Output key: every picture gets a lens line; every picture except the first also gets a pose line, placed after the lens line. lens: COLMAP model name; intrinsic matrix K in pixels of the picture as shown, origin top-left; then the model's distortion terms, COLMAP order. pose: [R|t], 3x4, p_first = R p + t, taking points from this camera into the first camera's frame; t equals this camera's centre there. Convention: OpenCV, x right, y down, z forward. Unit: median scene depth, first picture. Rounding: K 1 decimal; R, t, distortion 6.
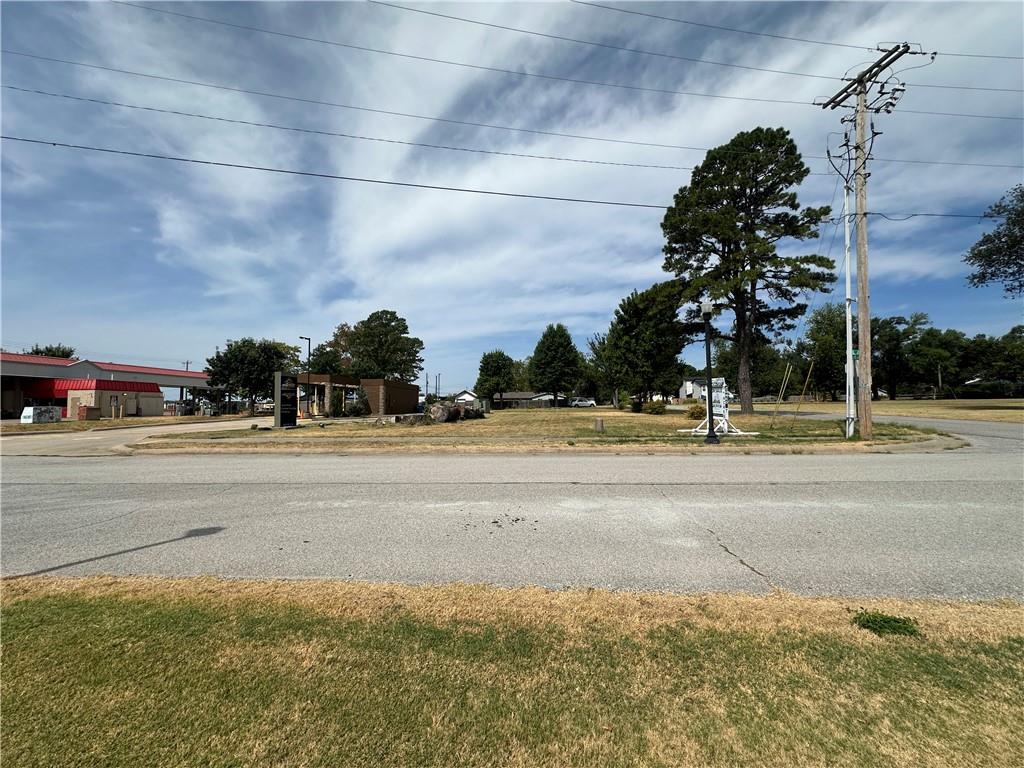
lens RADIAL K [[397.6, 0, 508.0], [0, 397.6, 389.9], [0, 0, 1]] dist [0.001914, 0.000046]
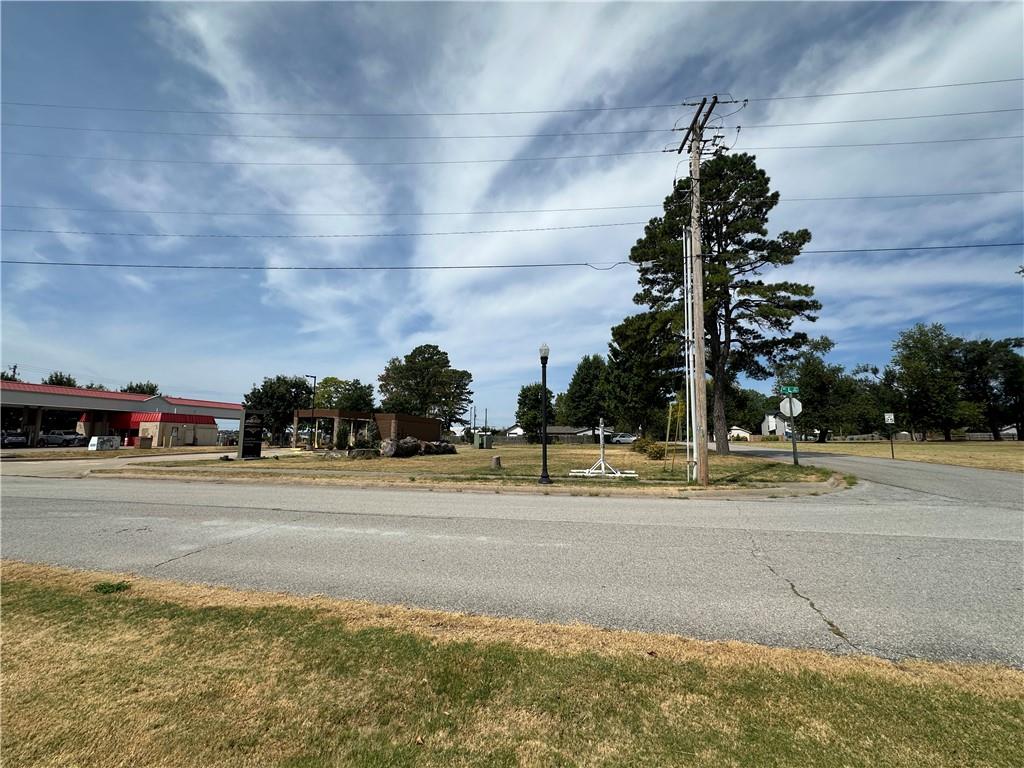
lens RADIAL K [[420.8, 0, 515.9], [0, 420.8, 383.1], [0, 0, 1]] dist [0.000254, 0.000355]
pose [[0.985589, -0.008520, -0.168940, 0.108083], [-0.007401, 0.995602, -0.093387, -0.003244], [0.168993, 0.093291, 0.981192, -0.014168]]
